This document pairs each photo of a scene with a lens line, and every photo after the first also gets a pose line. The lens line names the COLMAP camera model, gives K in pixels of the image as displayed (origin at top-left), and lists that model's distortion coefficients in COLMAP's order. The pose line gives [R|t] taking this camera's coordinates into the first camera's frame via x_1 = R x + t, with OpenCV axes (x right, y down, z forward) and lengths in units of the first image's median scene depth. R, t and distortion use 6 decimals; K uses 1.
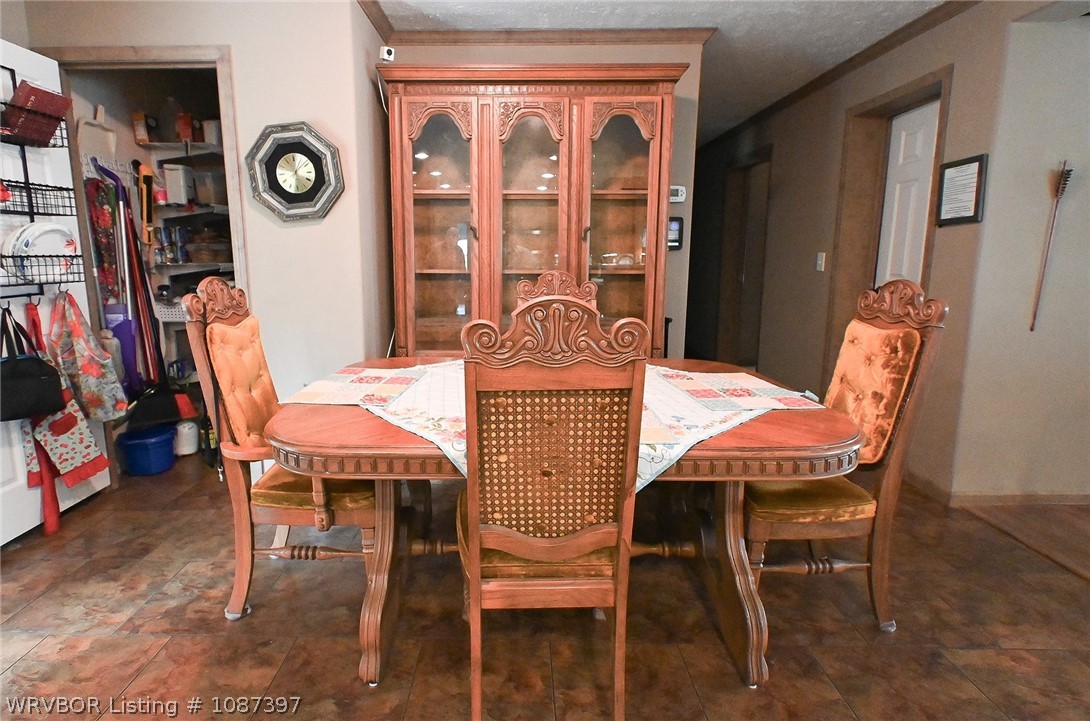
lens RADIAL K [[483.9, 0, 545.0], [0, 483.9, 360.5], [0, 0, 1]] dist [0.001934, -0.000786]
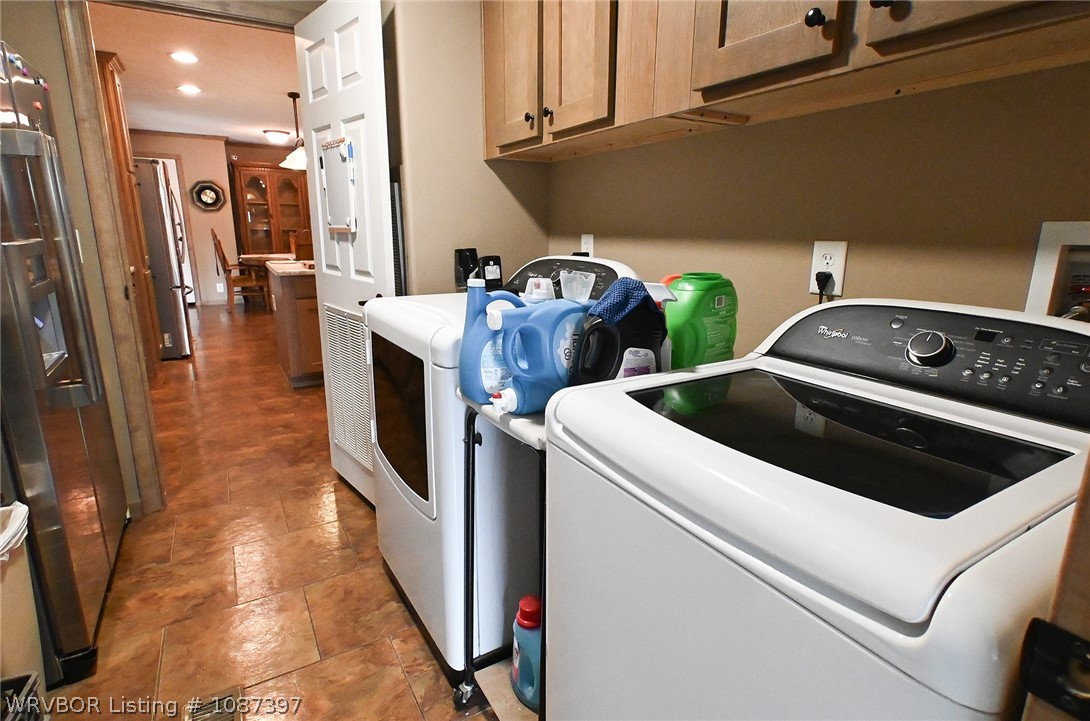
lens RADIAL K [[541.6, 0, 545.0], [0, 541.6, 360.5], [0, 0, 1]] dist [0.001443, -0.000253]
pose [[0.872510, -0.108055, 0.476499, -0.391605], [0.095949, 0.994142, 0.049750, 0.695456], [-0.479083, 0.002312, 0.877766, -3.079399]]
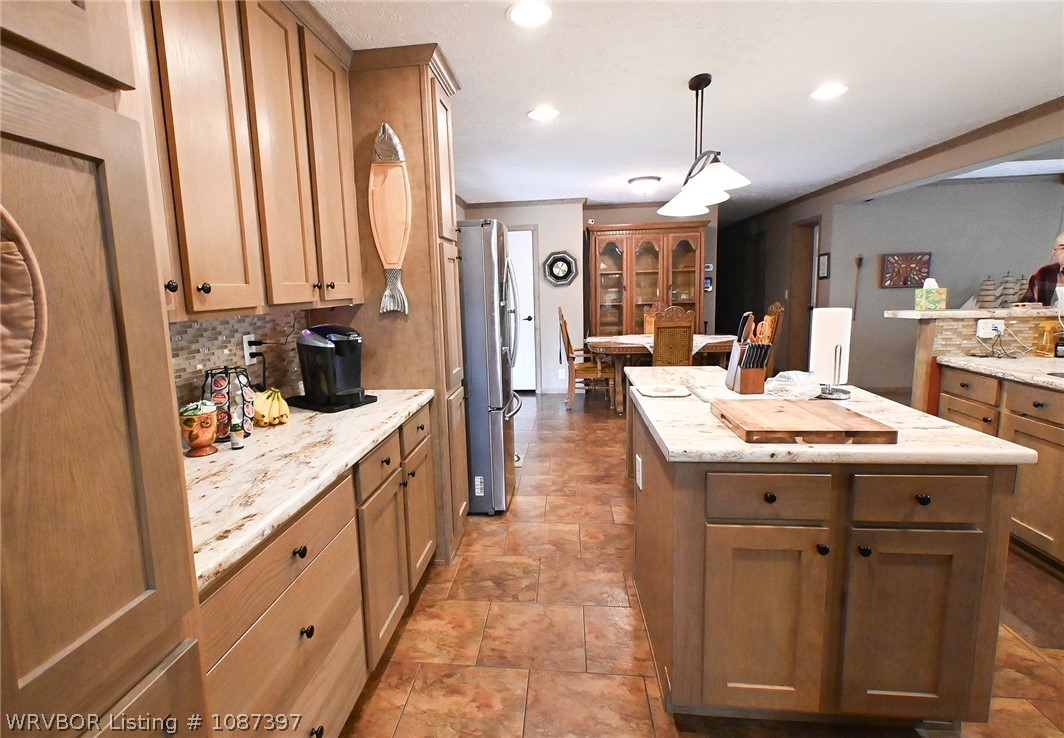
lens RADIAL K [[539.5, 0, 515.5], [0, 539.5, 360.5], [0, 0, 1]] dist [0.027783, -0.008872]
pose [[0.992187, -0.015843, -0.123748, -0.389672], [0.004457, 0.995772, -0.091750, 0.389906], [0.124678, 0.090481, 0.988063, -1.926099]]
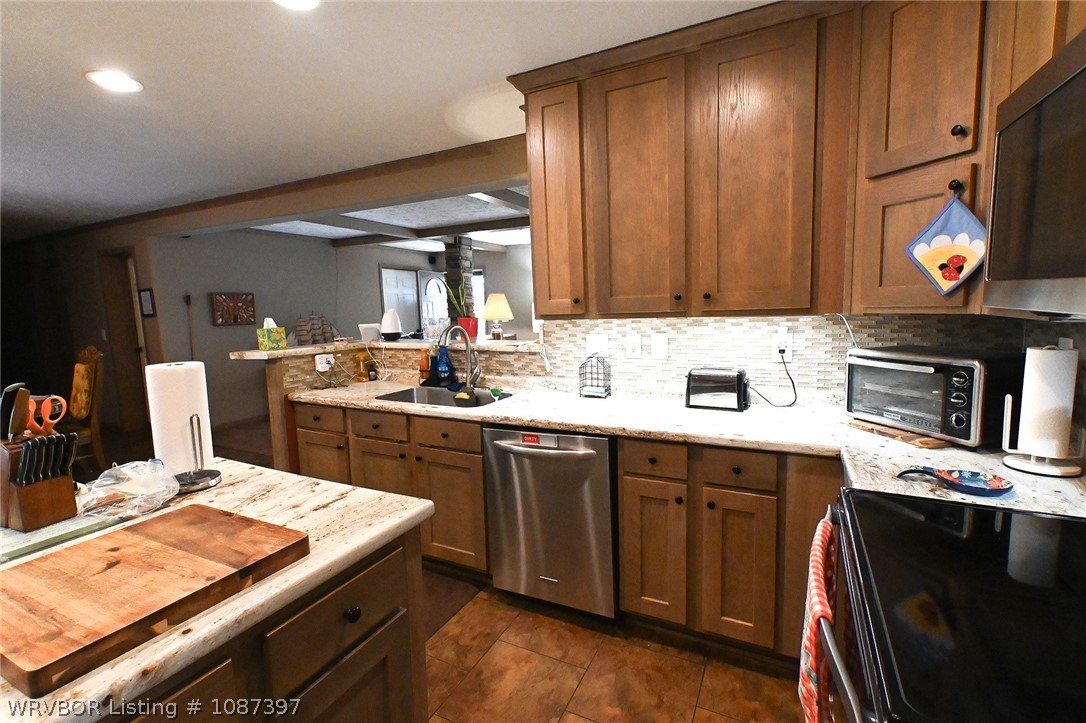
lens RADIAL K [[482.2, 0, 543.0], [0, 482.2, 361.5], [0, 0, 1]] dist [0.001934, -0.000786]
pose [[0.476280, -0.123587, 0.870565, -0.230206], [0.227975, 0.973574, 0.013486, 0.288772], [-0.849226, 0.192044, 0.491868, -1.537190]]
